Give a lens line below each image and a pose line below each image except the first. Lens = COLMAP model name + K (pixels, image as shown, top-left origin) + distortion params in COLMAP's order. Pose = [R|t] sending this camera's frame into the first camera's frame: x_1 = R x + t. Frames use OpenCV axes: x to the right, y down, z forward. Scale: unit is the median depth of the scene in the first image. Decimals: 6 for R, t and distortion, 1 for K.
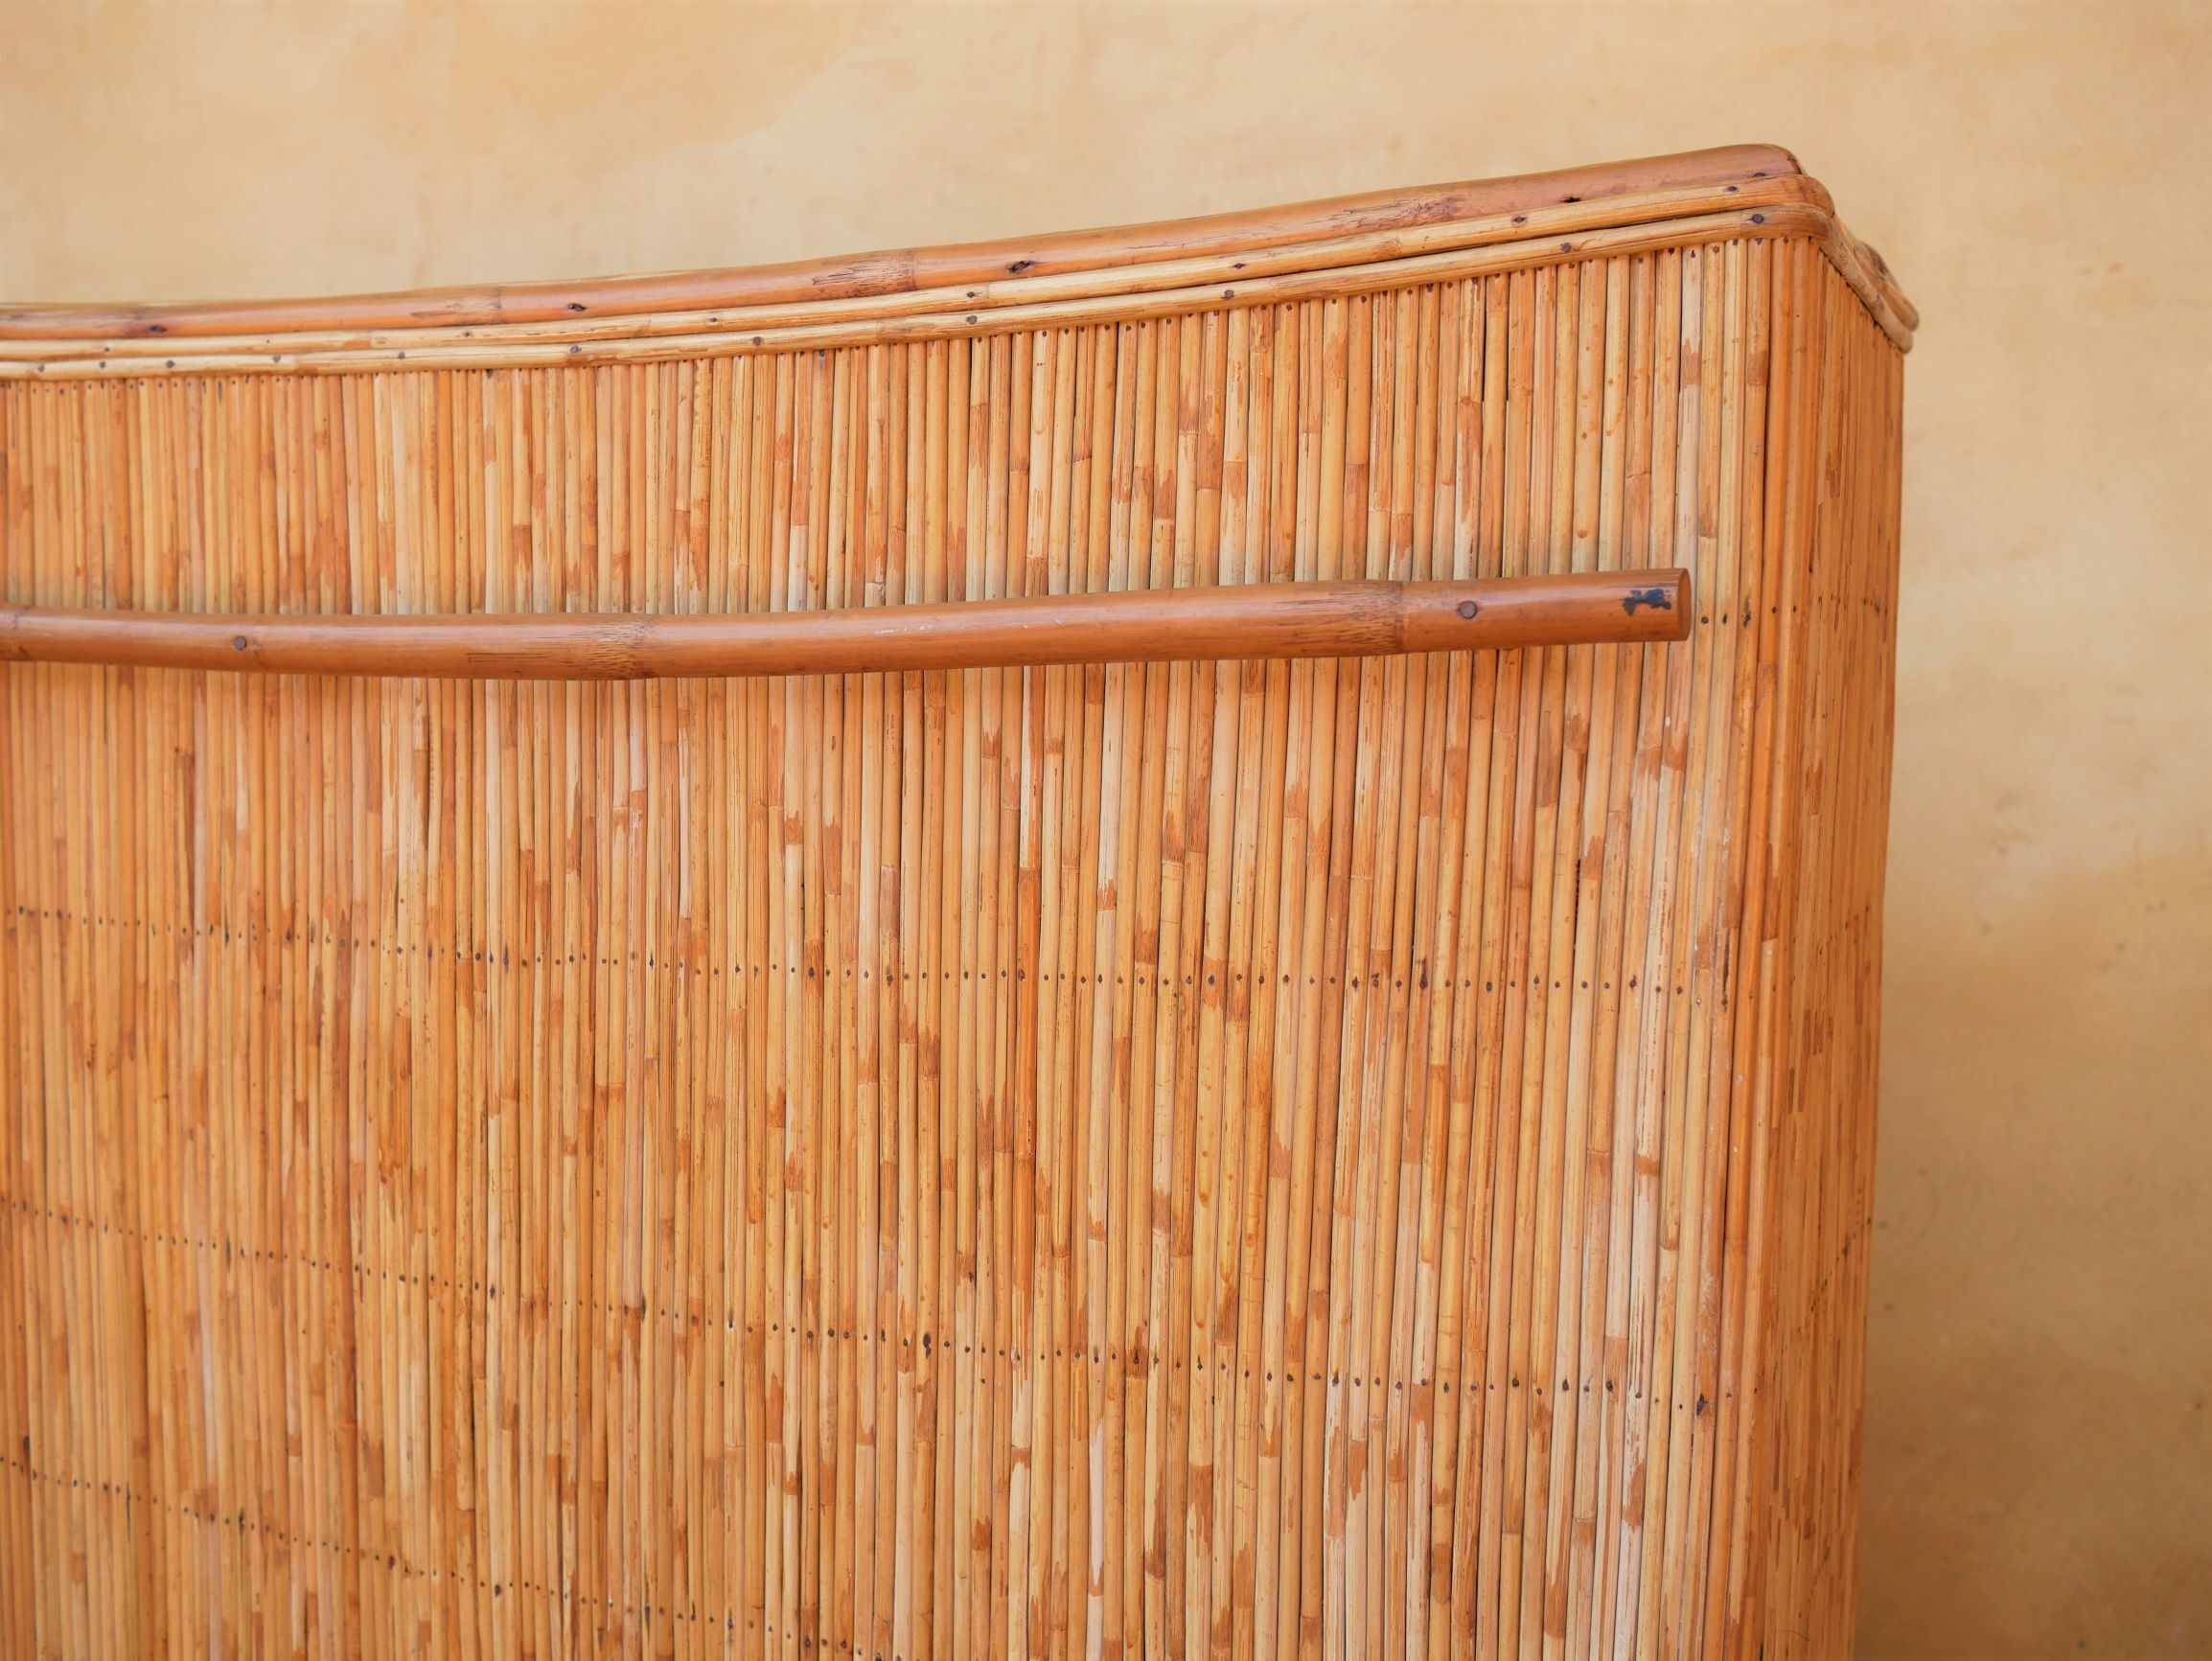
lens RADIAL K [[2453.9, 0, 1131.8], [0, 2453.9, 815.1], [0, 0, 1]] dist [-0.019513, 0.000000]
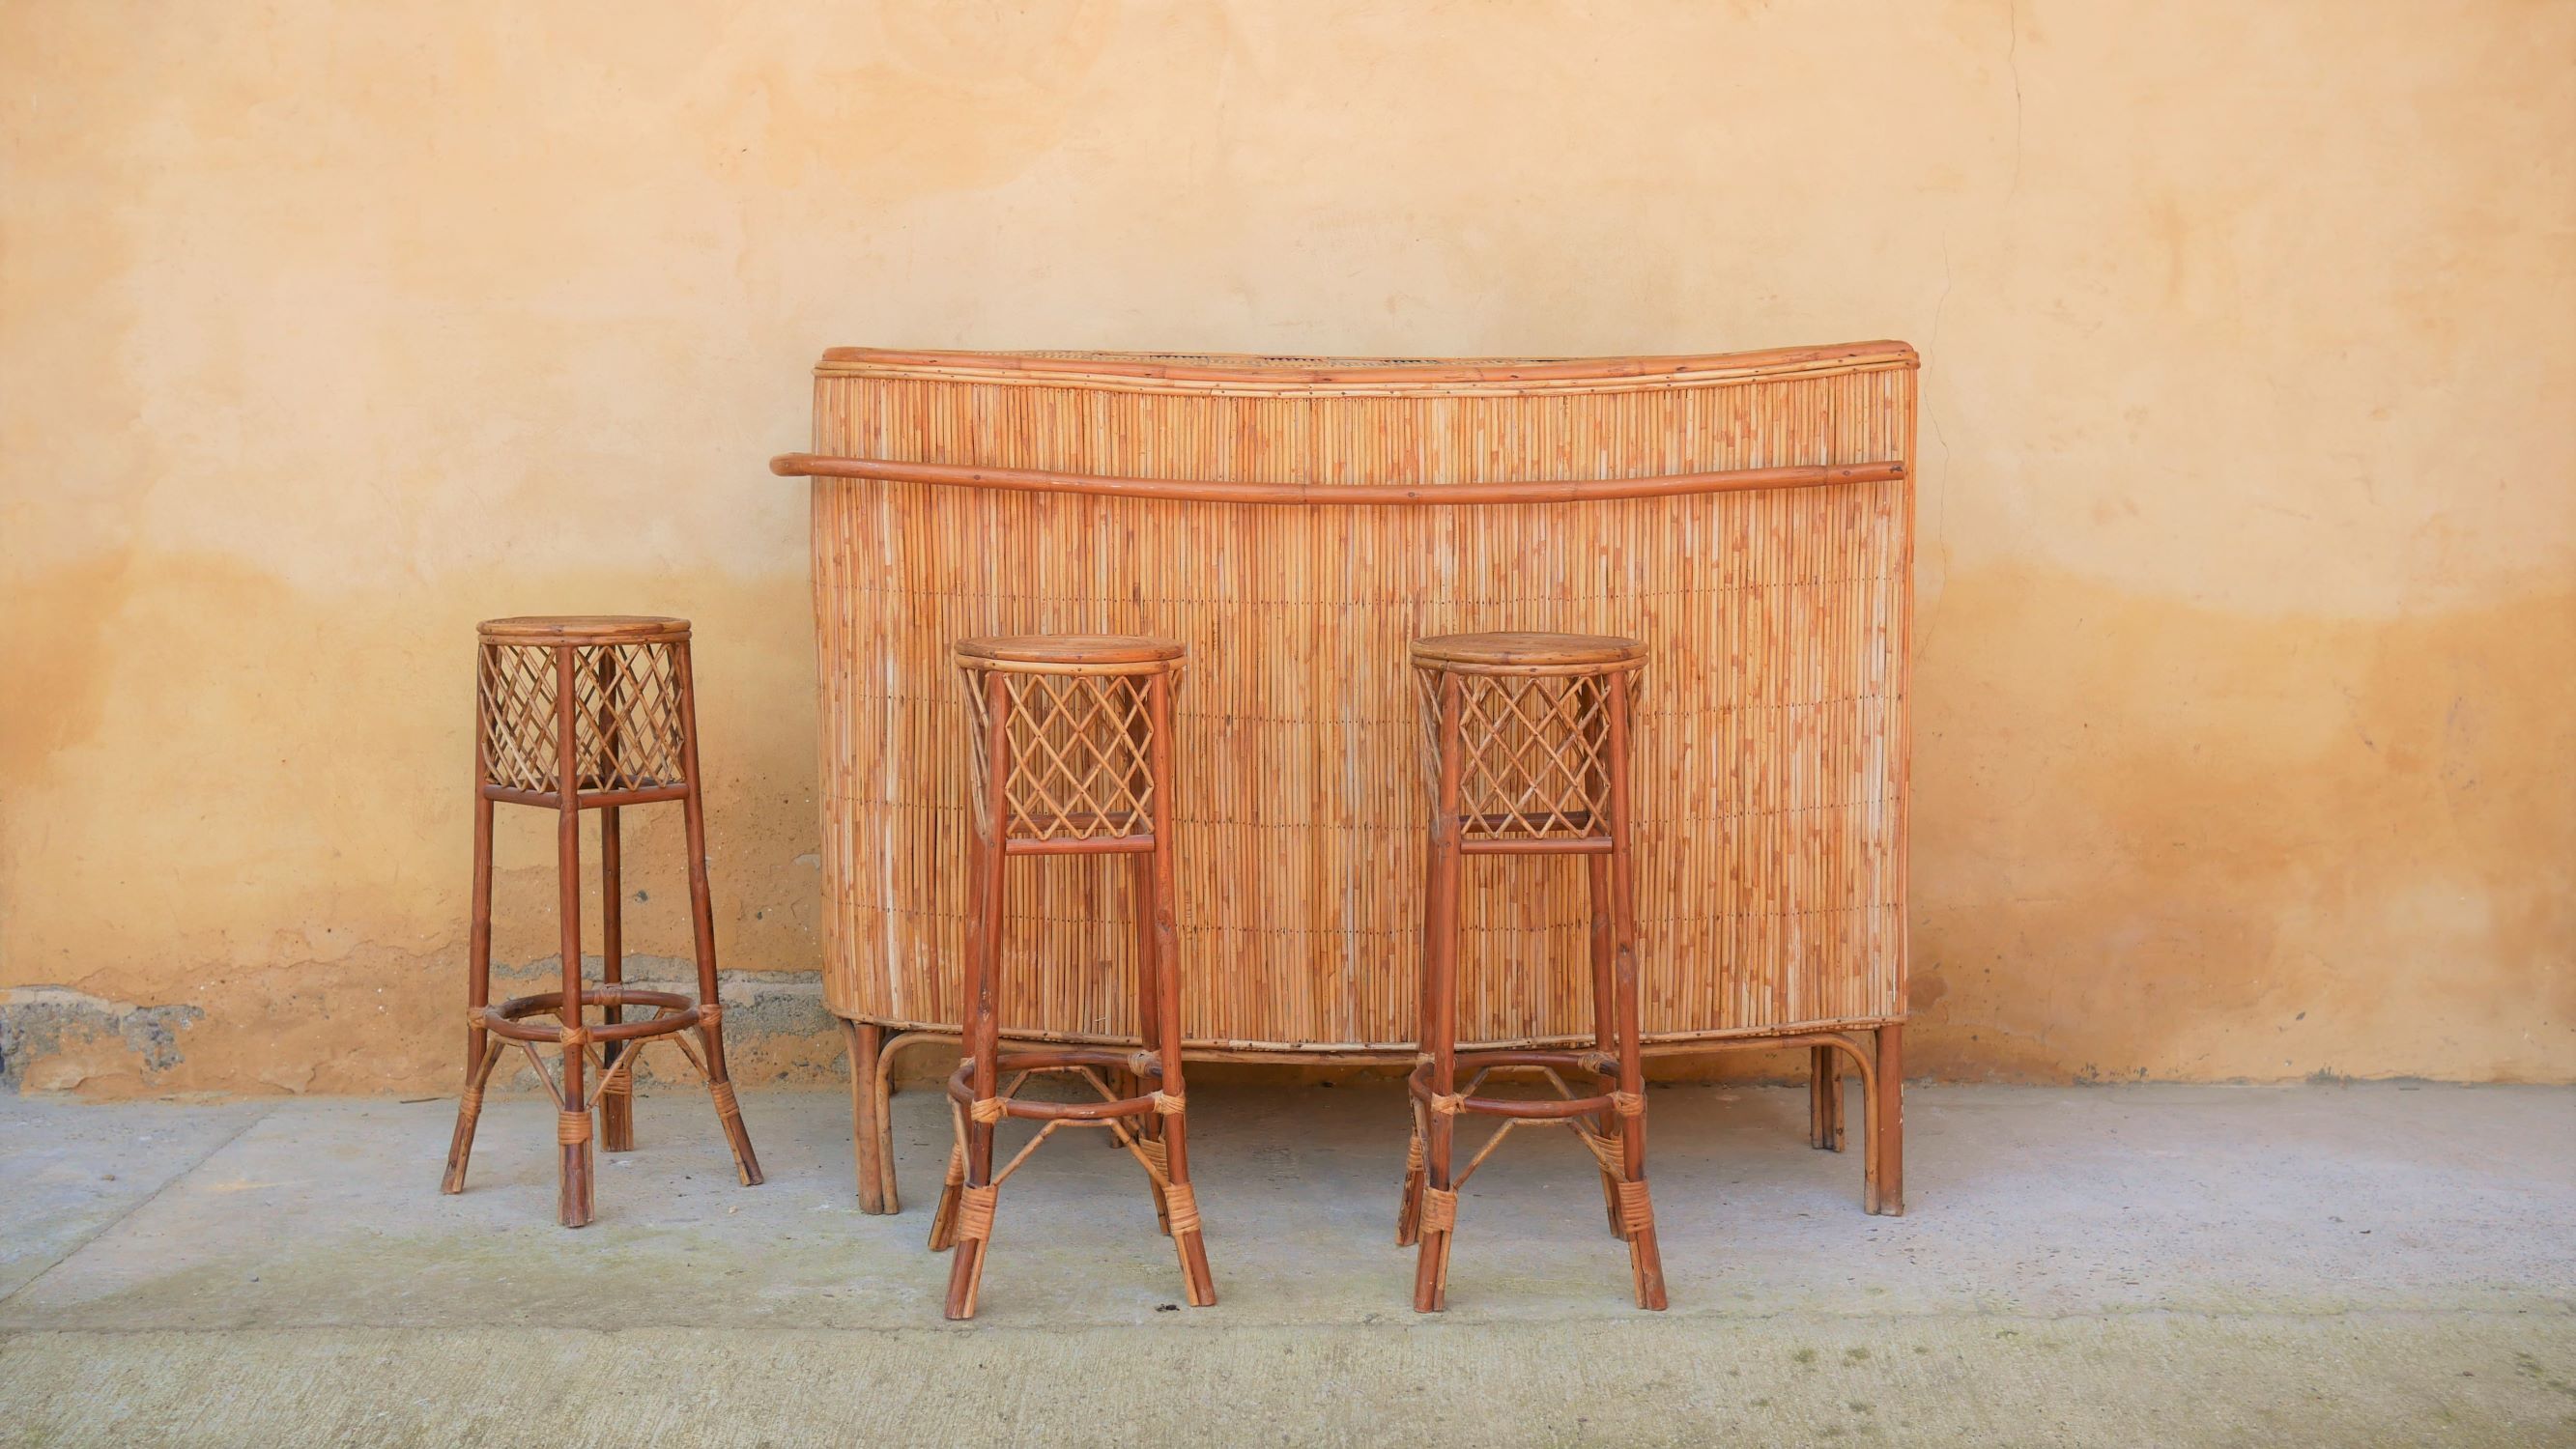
lens RADIAL K [[2793.6, 0, 1313.7], [0, 2793.6, 724.7], [0, 0, 1]] dist [-0.019044, 0.000000]
pose [[0.891624, -0.068401, 0.447580, -1.932711], [0.059635, 0.997652, 0.033666, 0.064090], [-0.448832, -0.003326, 0.893610, -1.759896]]
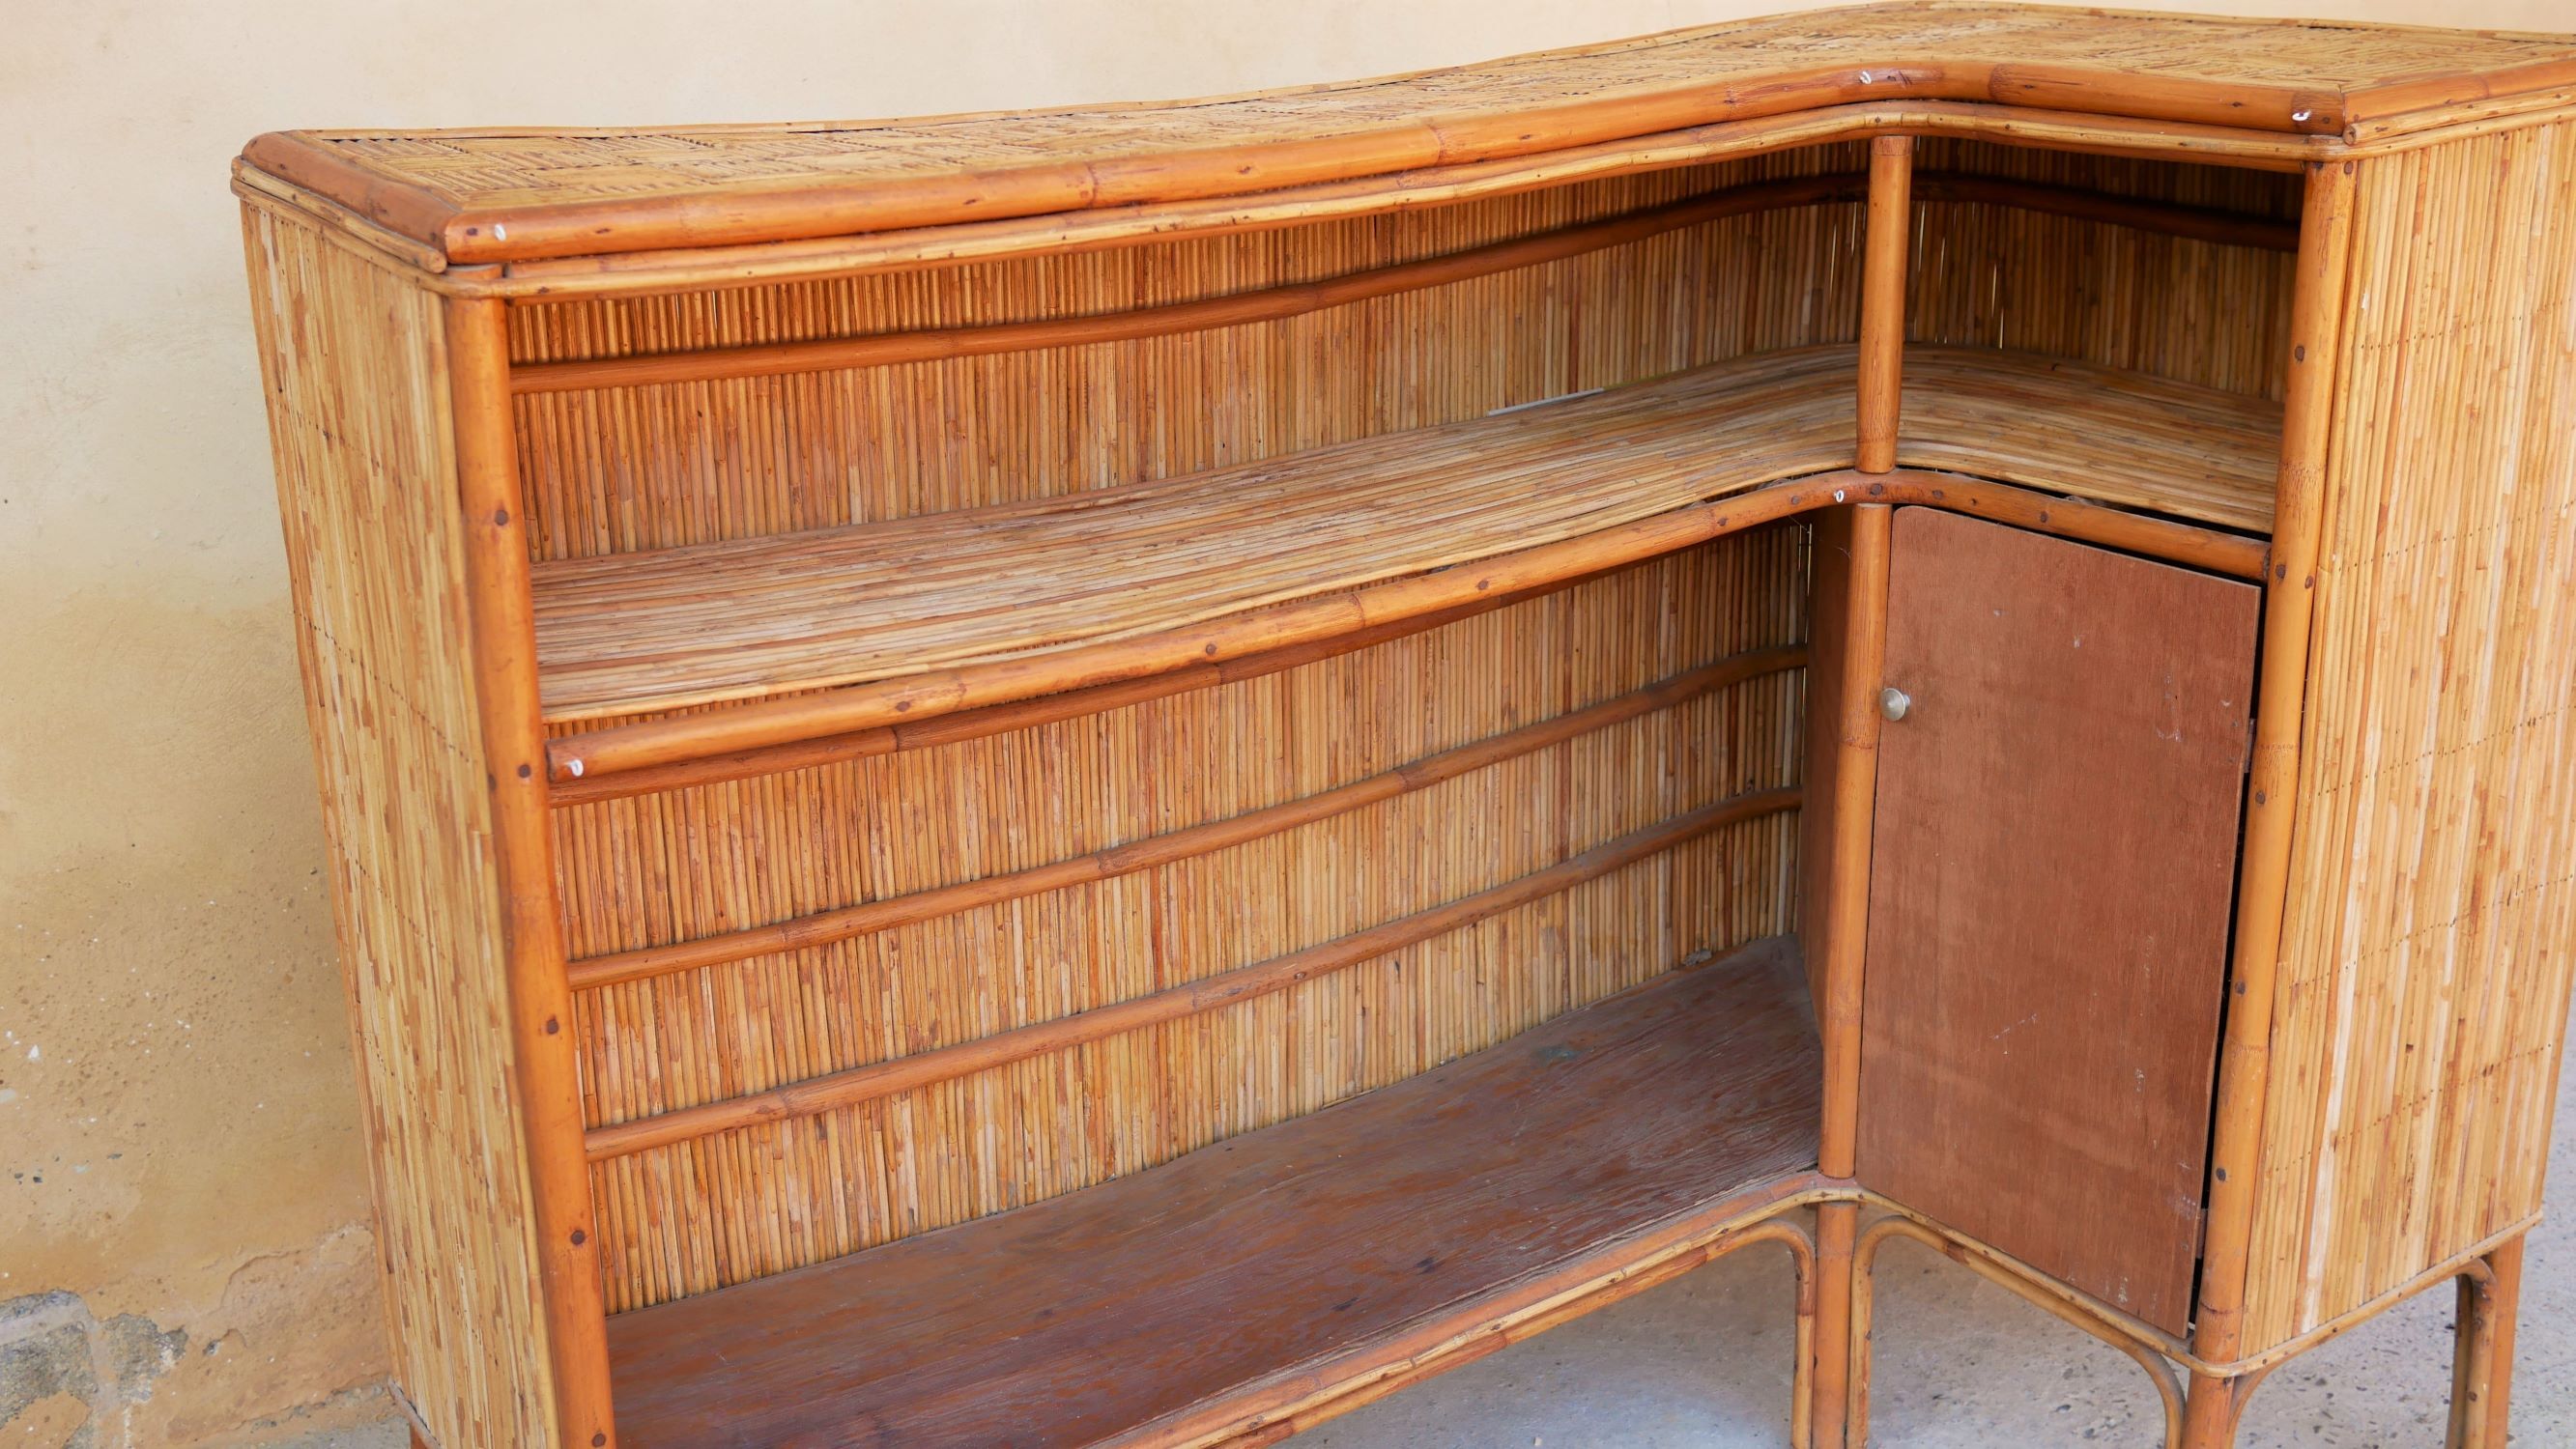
lens RADIAL K [[2793.6, 0, 1255.6], [0, 2793.6, 679.7], [0, 0, 1]] dist [-0.019044, 0.000000]
pose [[0.553605, -0.302045, 0.776074, -1.729025], [0.119051, 0.951040, 0.285218, -0.466169], [-0.824226, -0.065505, 0.562459, 0.466704]]
